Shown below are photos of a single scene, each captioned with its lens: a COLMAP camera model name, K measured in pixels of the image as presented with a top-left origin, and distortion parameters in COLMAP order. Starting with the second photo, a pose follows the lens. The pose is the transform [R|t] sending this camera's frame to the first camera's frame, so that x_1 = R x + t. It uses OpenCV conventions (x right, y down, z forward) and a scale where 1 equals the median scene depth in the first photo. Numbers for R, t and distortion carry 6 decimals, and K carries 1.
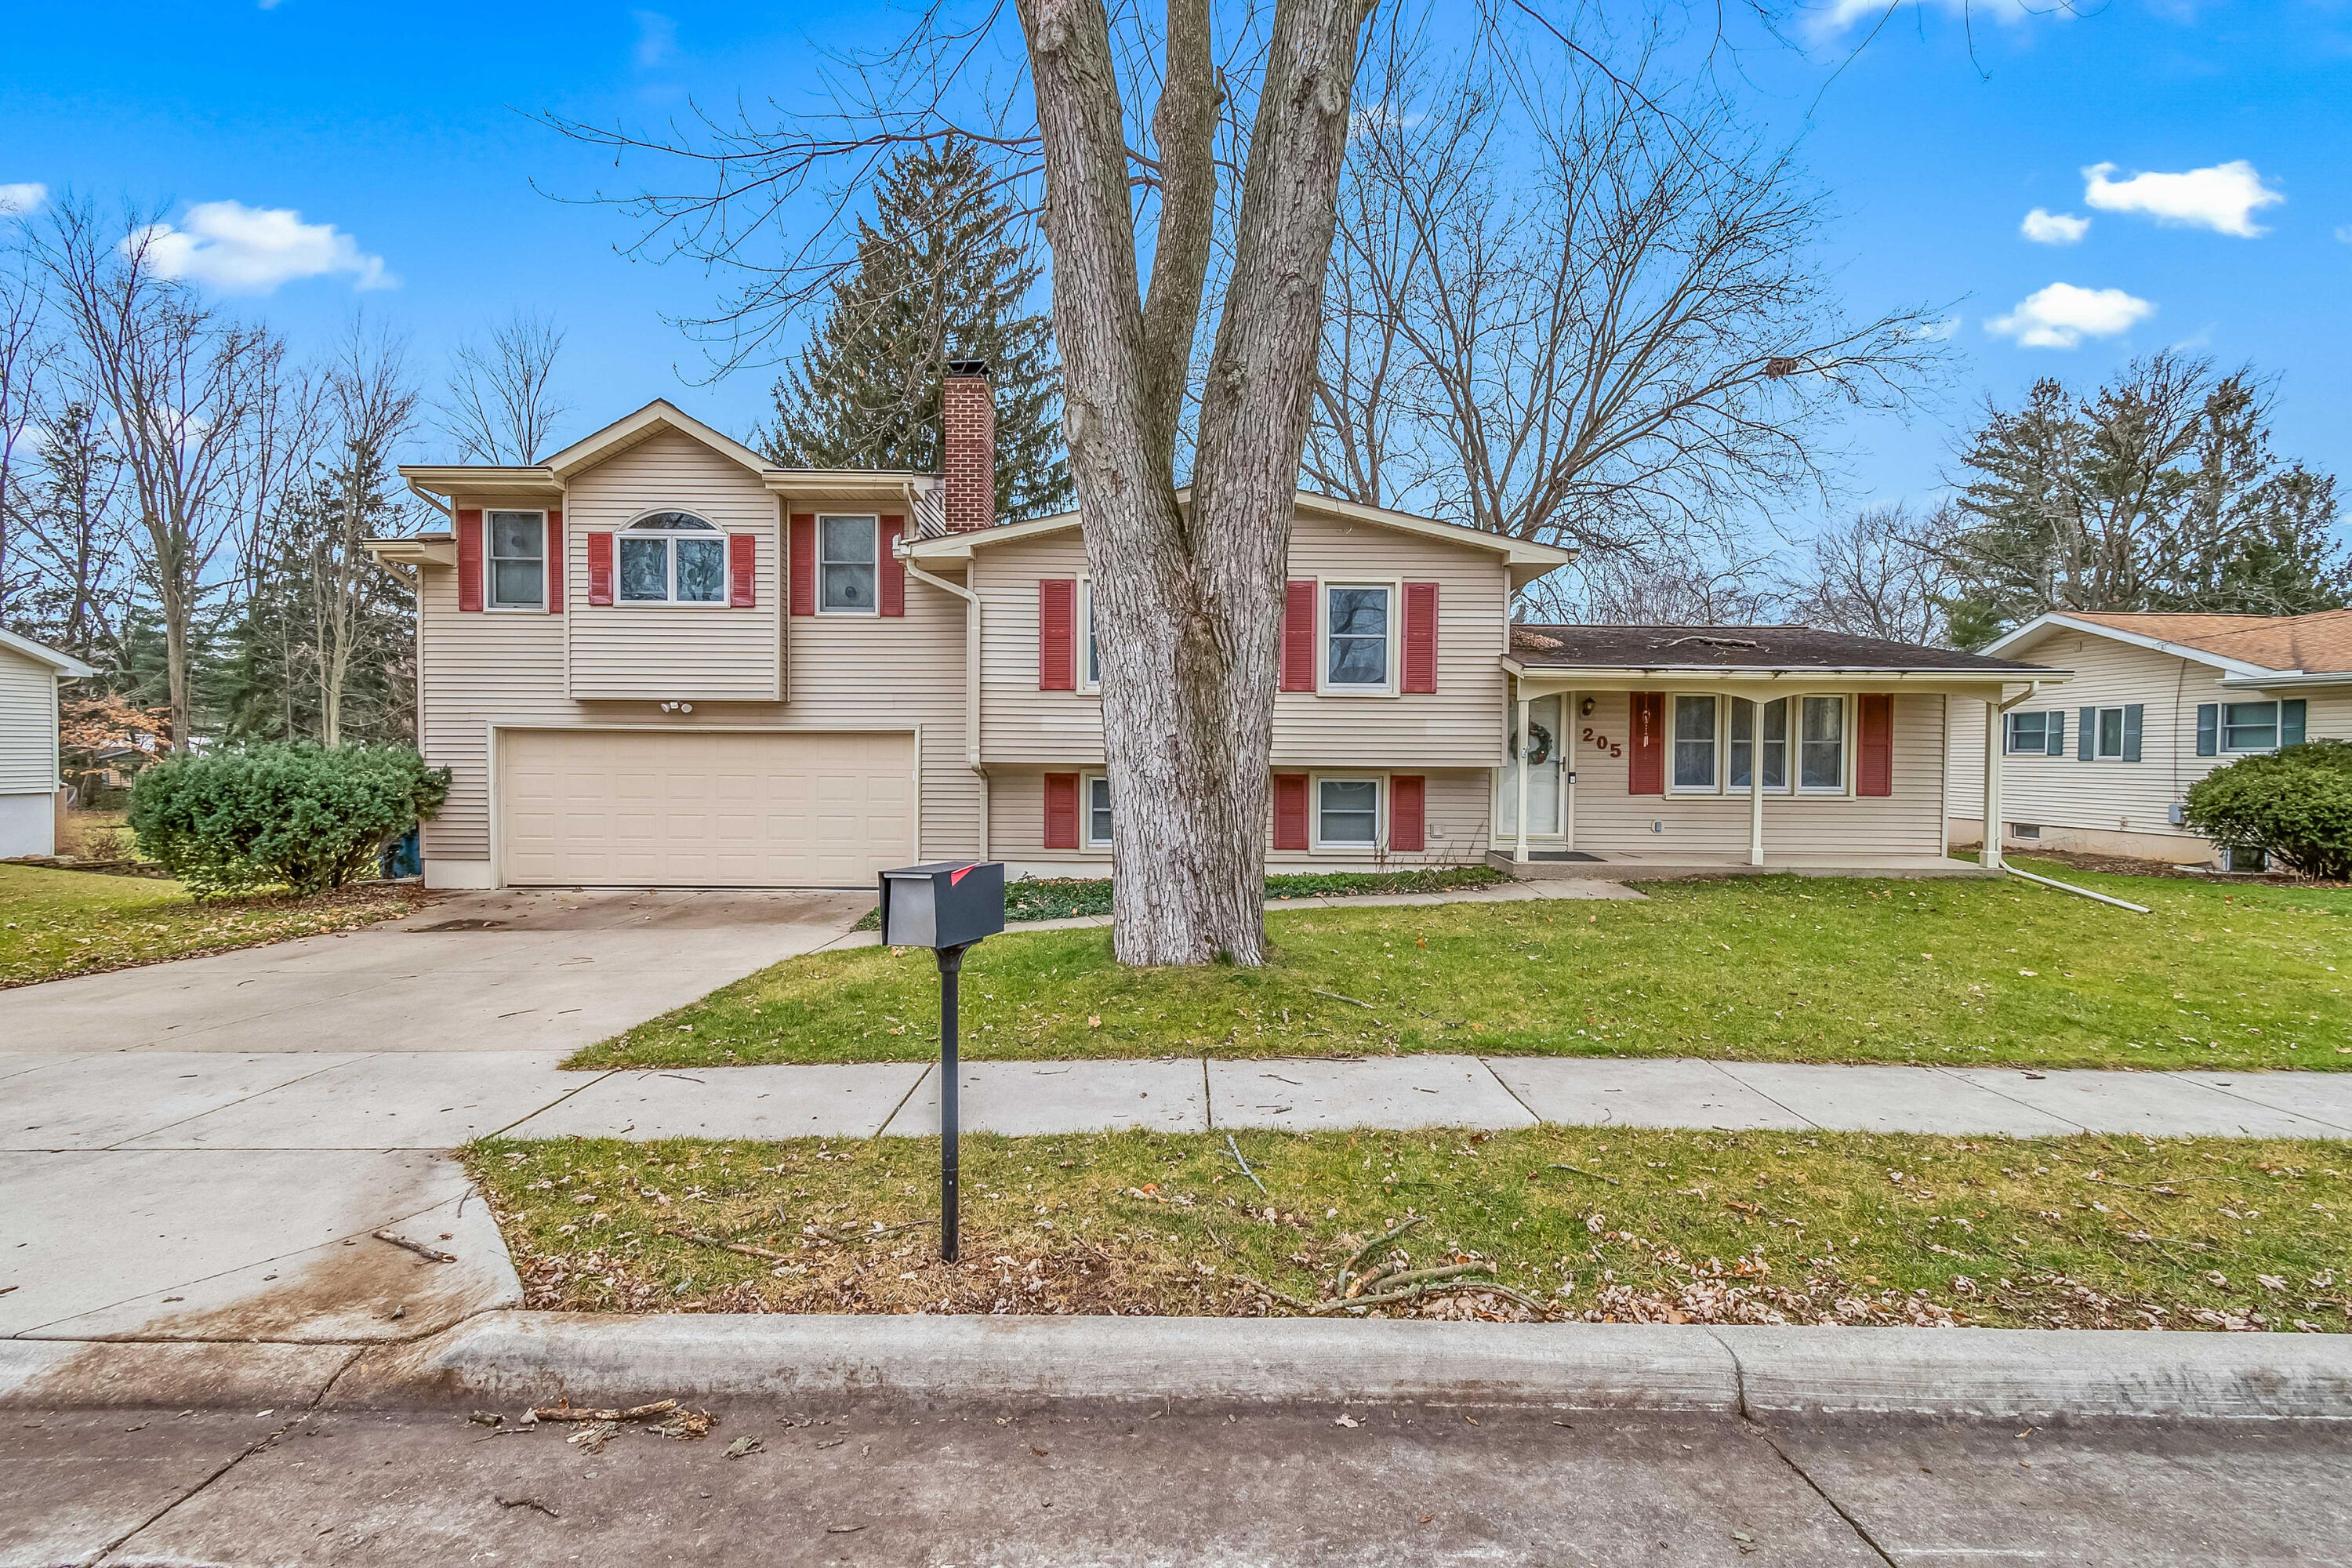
lens RADIAL K [[1068.5, 0, 1169.7], [0, 1068.5, 790.5], [0, 0, 1]] dist [0.001526, -0.004603]
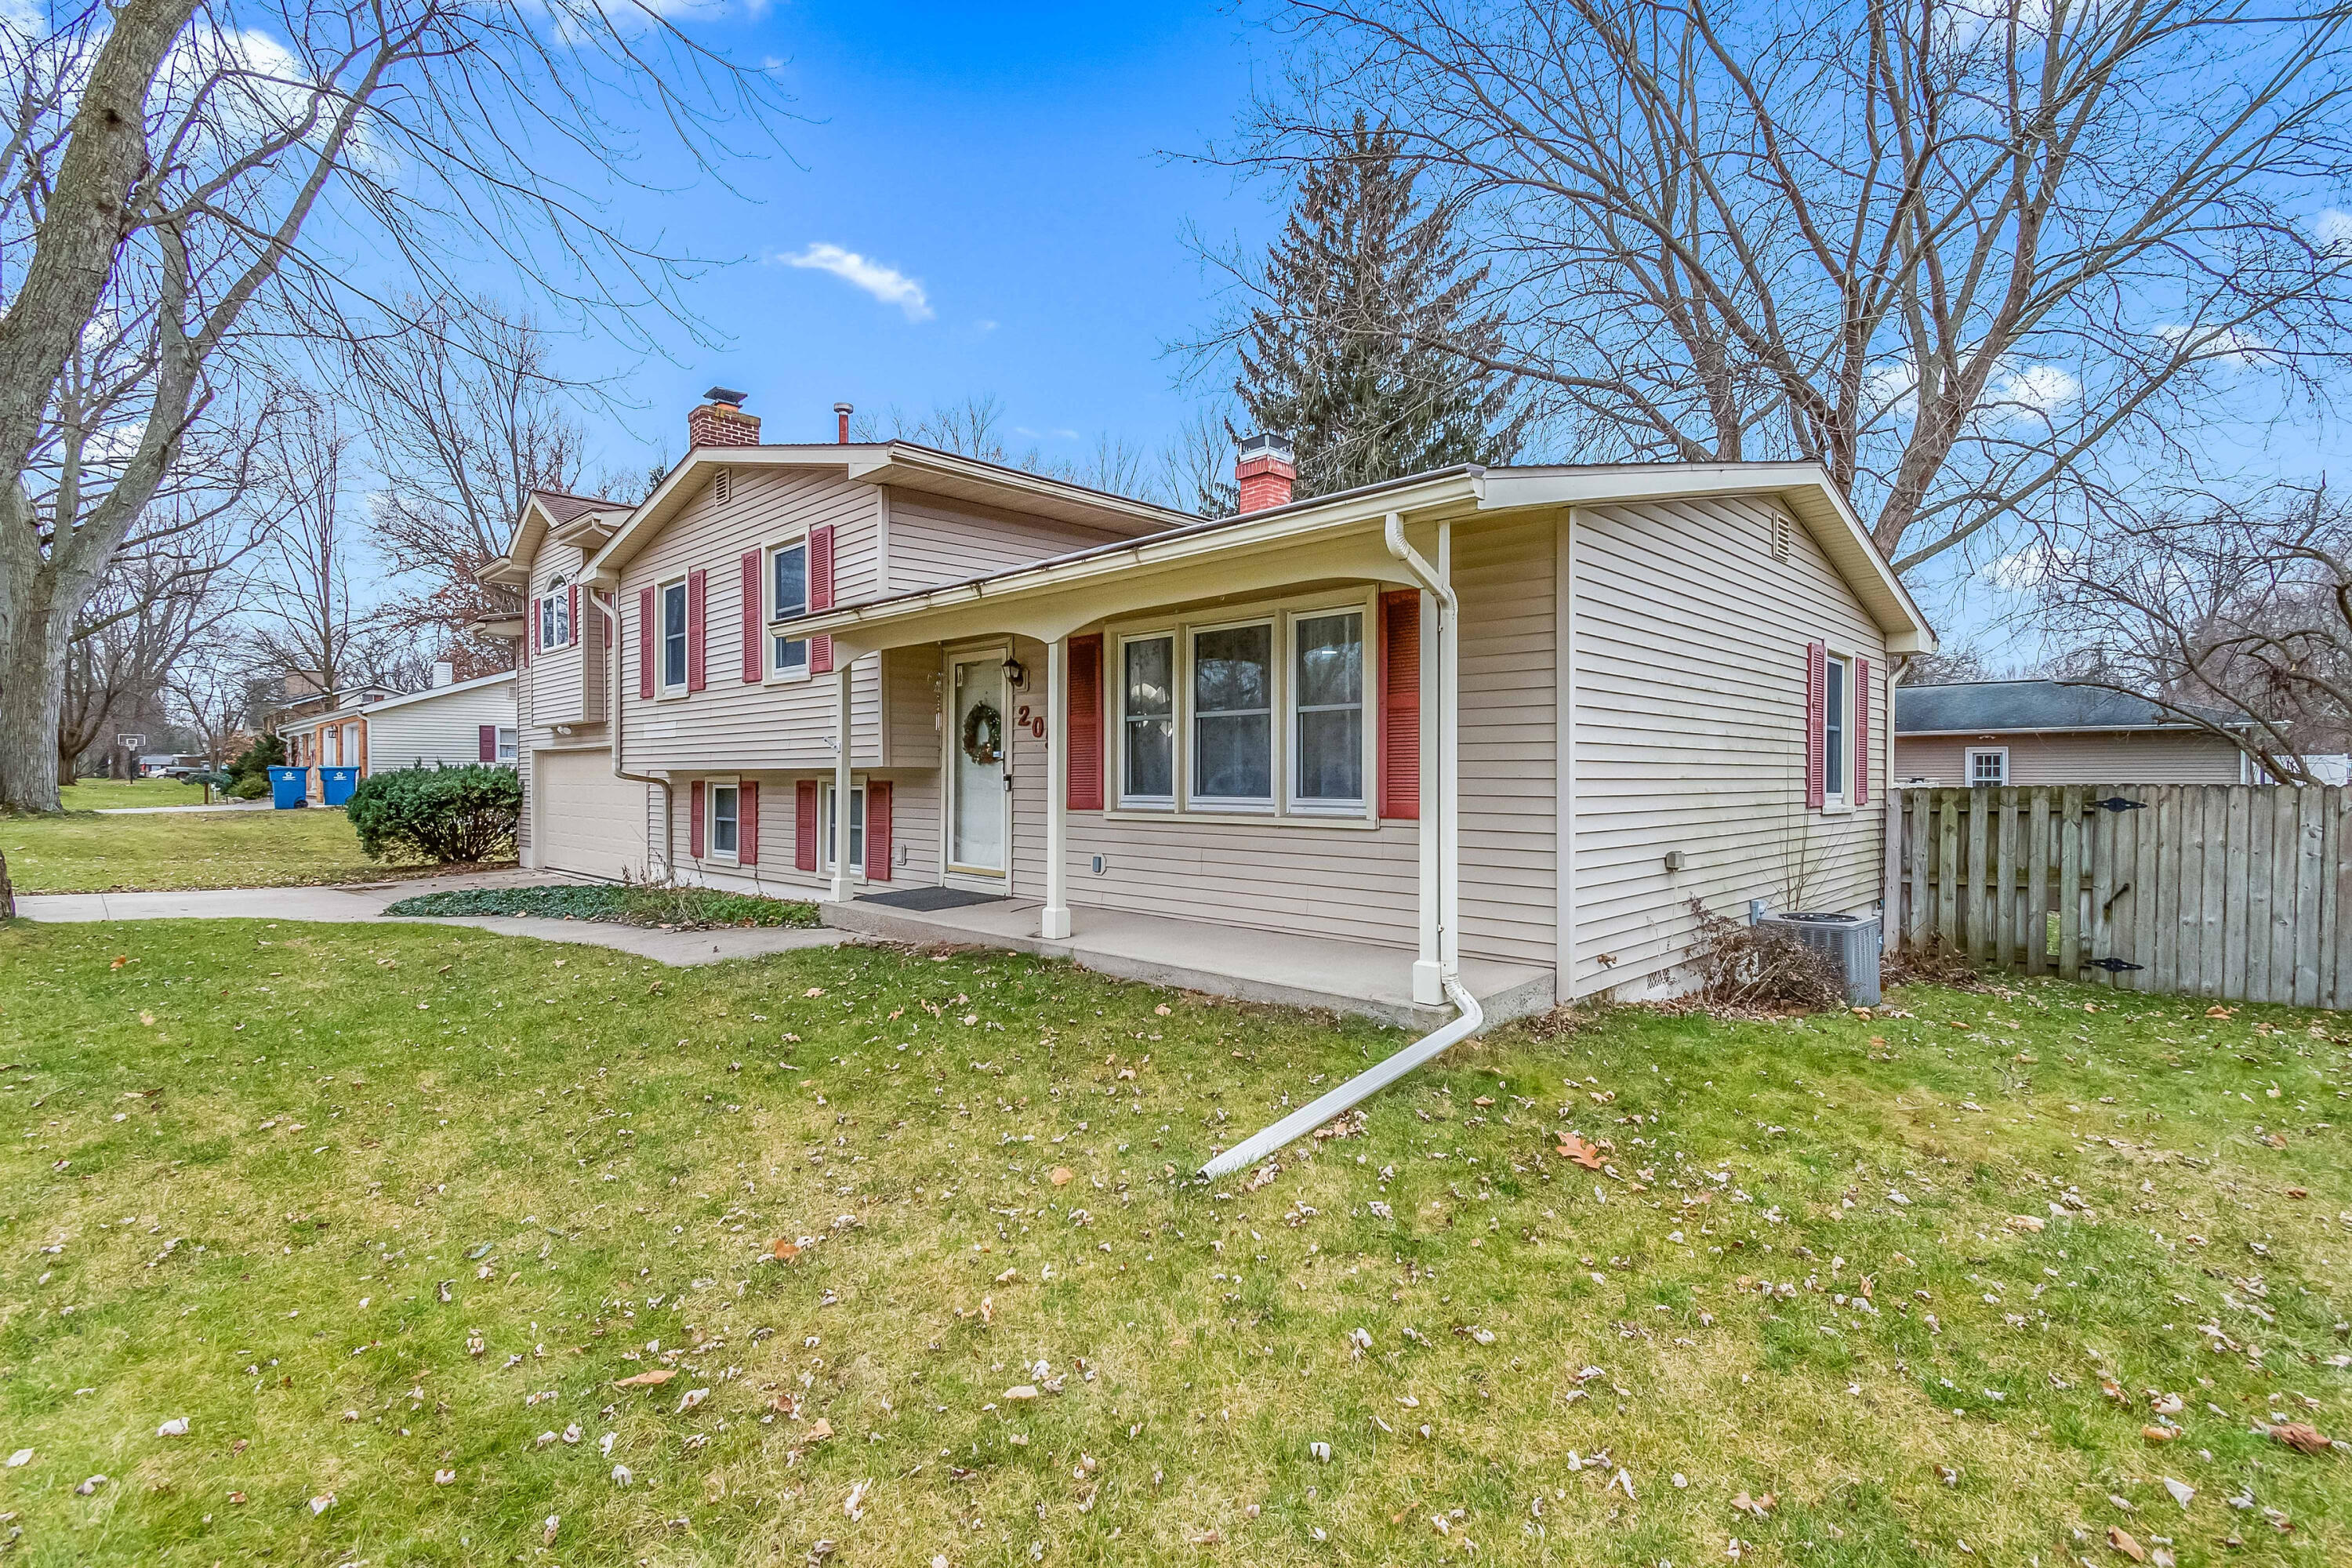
lens RADIAL K [[1068.5, 0, 1169.7], [0, 1068.5, 790.5], [0, 0, 1]] dist [0.001526, -0.004603]
pose [[0.709475, -0.000824, -0.704730, 0.929525], [-0.016523, 0.999705, -0.017802, 0.002855], [0.704537, 0.024274, 0.709252, 0.618683]]
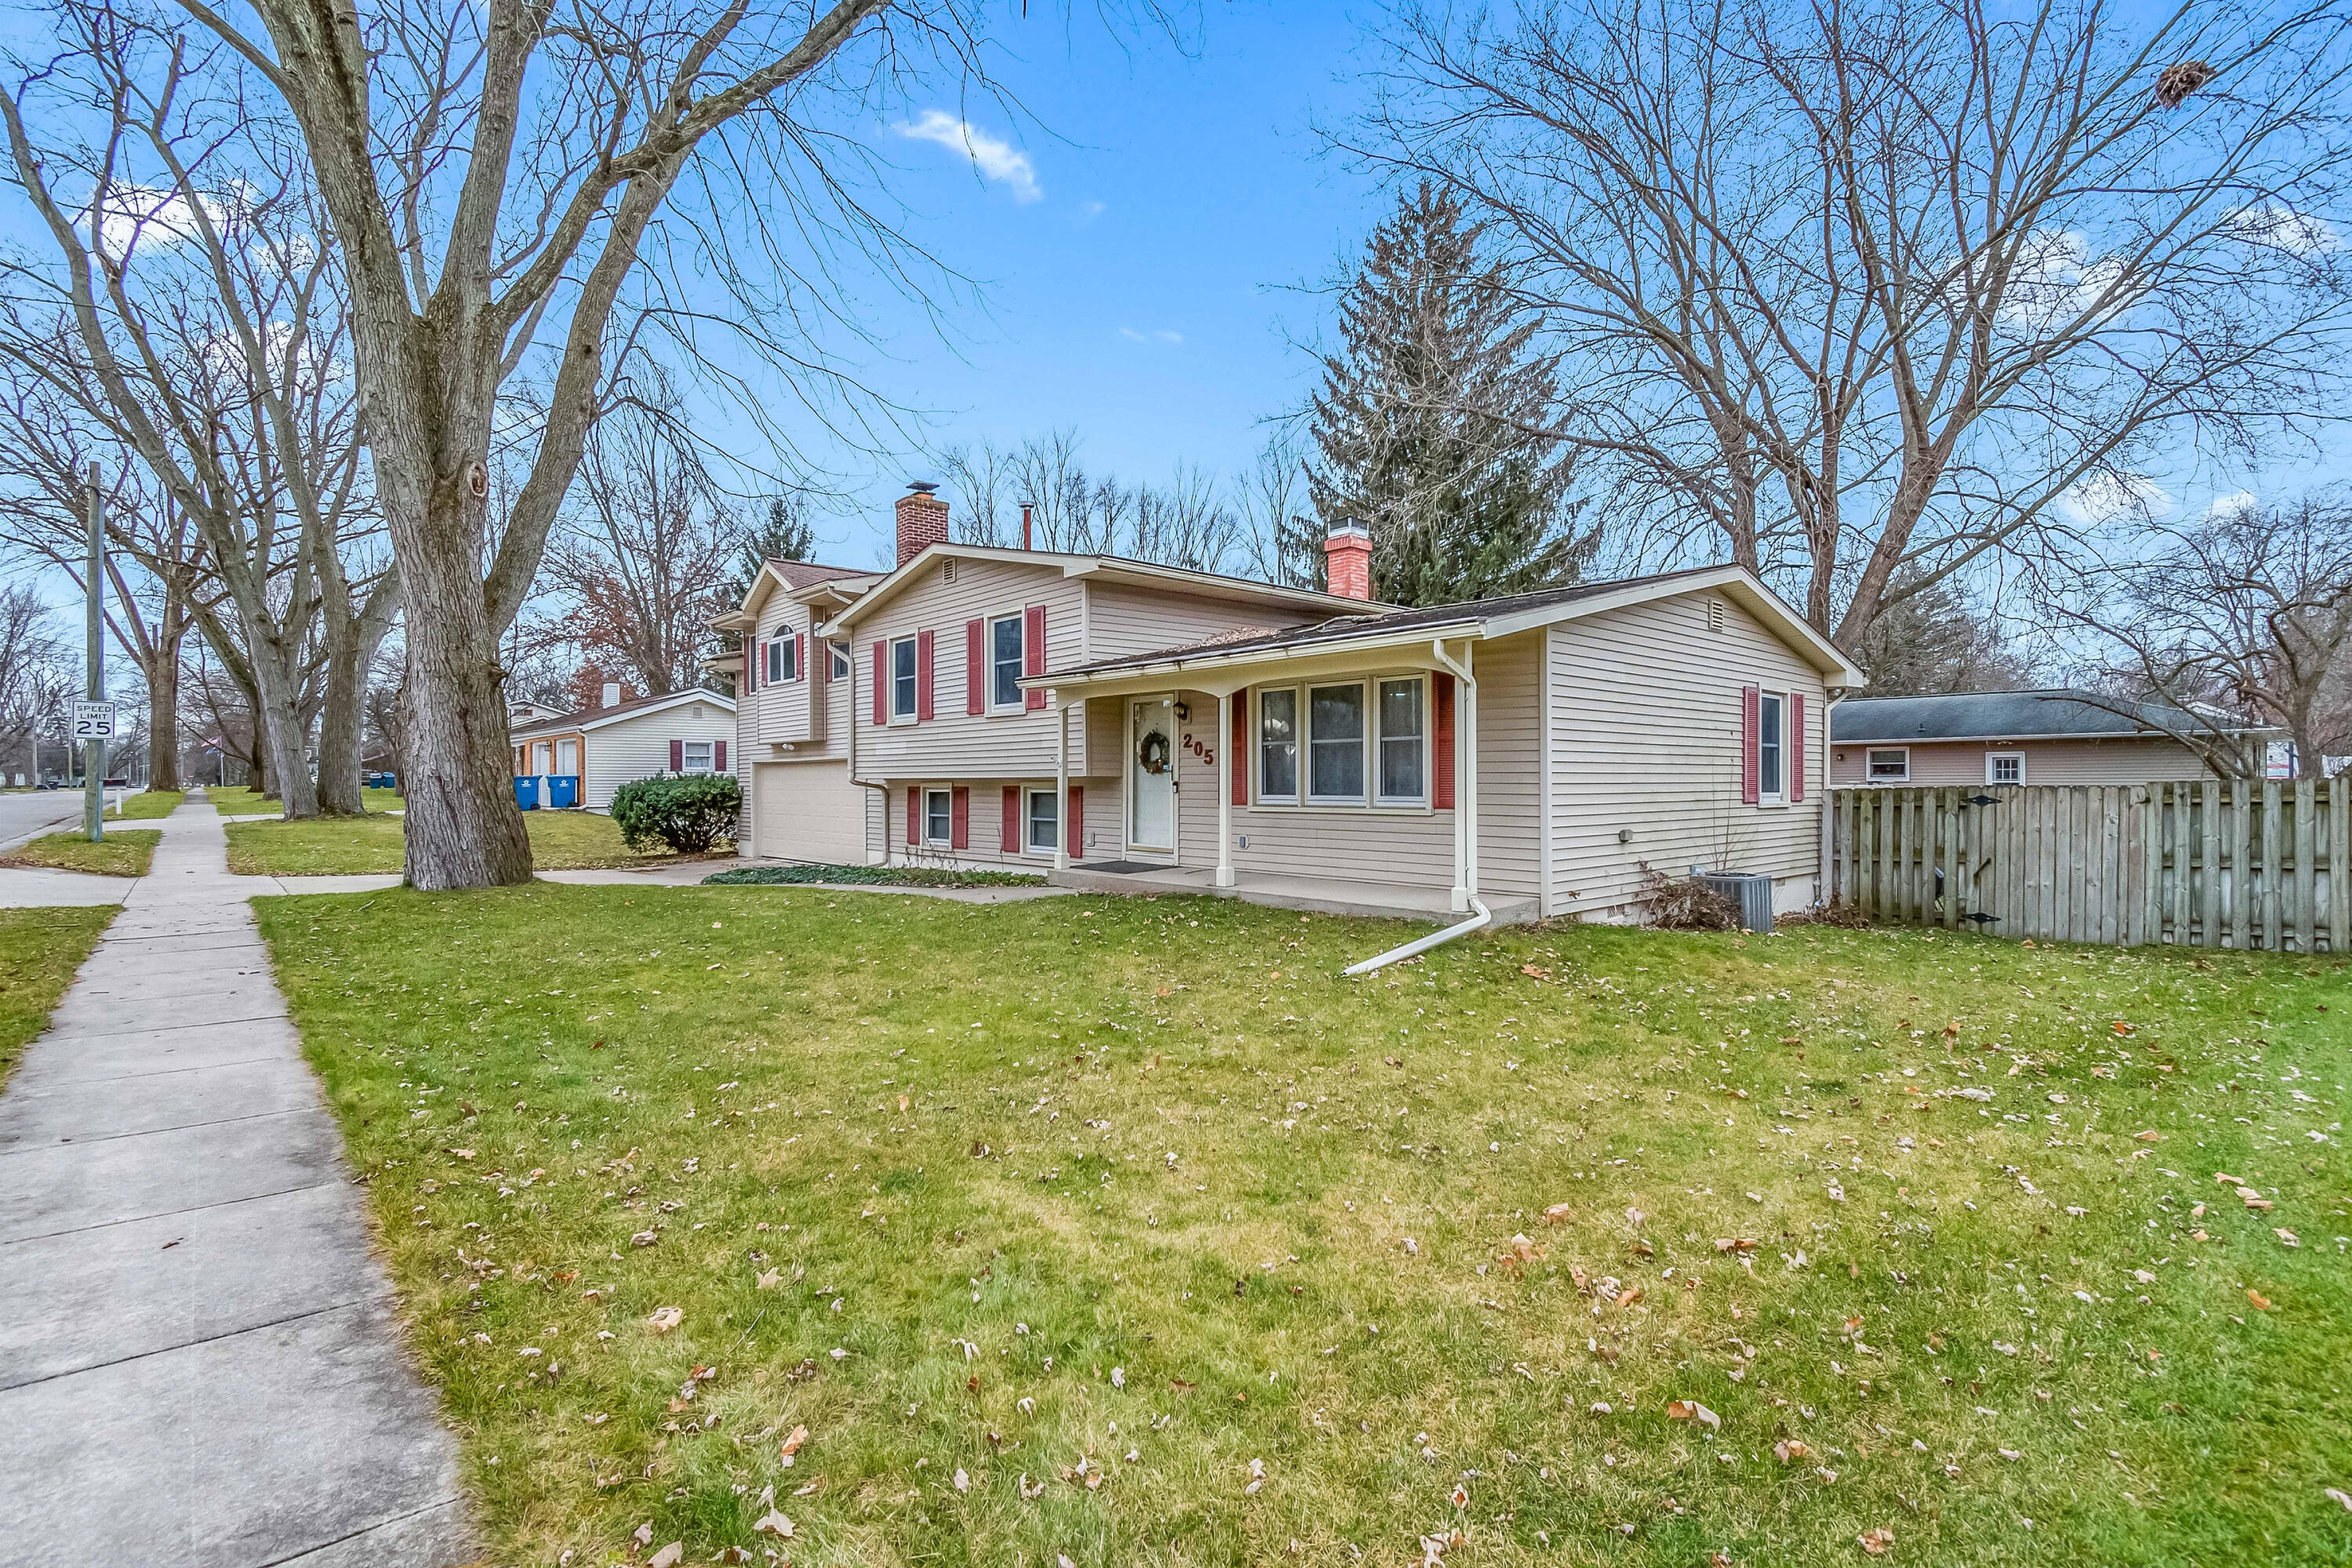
lens RADIAL K [[1068.5, 0, 1169.7], [0, 1068.5, 790.5], [0, 0, 1]] dist [0.001526, -0.004603]
pose [[0.665716, -0.005545, -0.746185, 1.102942], [-0.014980, 0.999672, -0.020793, 0.010994], [0.746055, 0.025020, 0.665414, 0.375376]]
